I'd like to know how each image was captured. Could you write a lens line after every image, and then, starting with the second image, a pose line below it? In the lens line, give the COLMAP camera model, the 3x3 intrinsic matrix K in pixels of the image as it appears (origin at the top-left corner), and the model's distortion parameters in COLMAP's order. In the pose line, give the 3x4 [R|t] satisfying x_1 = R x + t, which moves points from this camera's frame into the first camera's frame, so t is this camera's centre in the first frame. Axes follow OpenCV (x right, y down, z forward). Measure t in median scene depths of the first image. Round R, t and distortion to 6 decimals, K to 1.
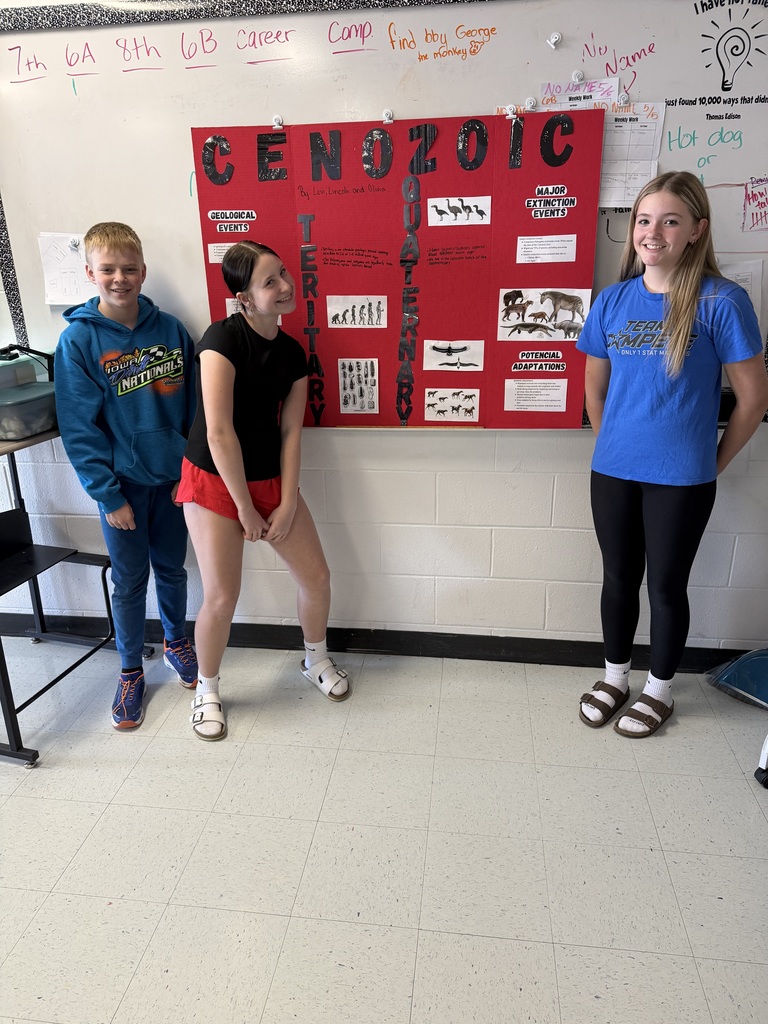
lens RADIAL K [[730.1, 0, 391.0], [0, 730.1, 520.7], [0, 0, 1]] dist [0.017340, -0.018751]
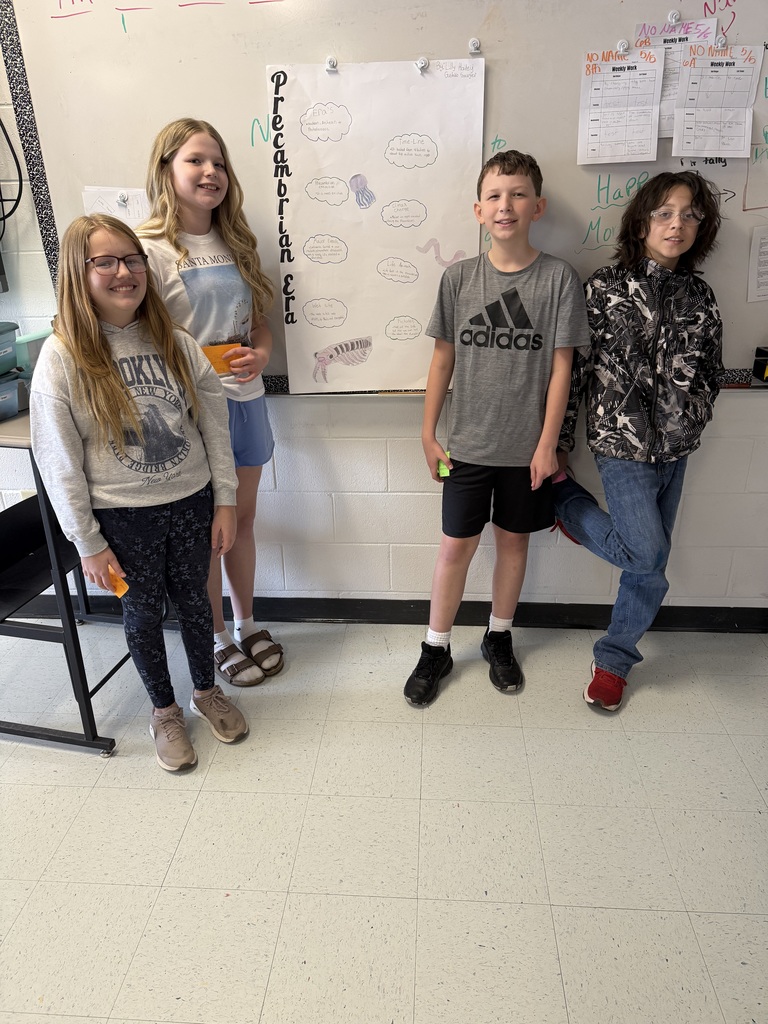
lens RADIAL K [[730.1, 0, 401.1], [0, 730.1, 520.8], [0, 0, 1]] dist [0.017340, -0.018751]
pose [[0.998174, -0.026337, 0.054366, -0.165063], [0.023457, 0.998322, 0.052951, -0.014152], [-0.055670, -0.051579, 0.997116, 0.041574]]
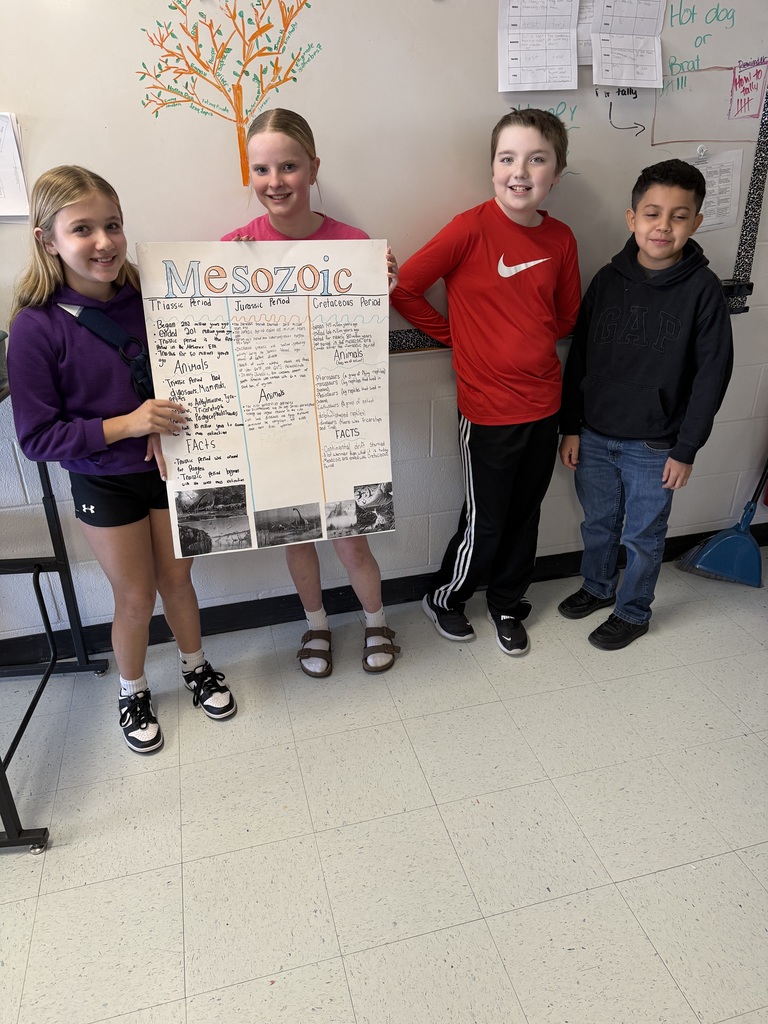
lens RADIAL K [[730.1, 0, 383.8], [0, 730.1, 513.4], [0, 0, 1]] dist [0.017340, -0.018751]
pose [[0.922572, -0.172077, 0.345326, -0.396748], [0.129000, 0.981097, 0.144247, -0.077566], [-0.363620, -0.088531, 0.927331, 0.212425]]
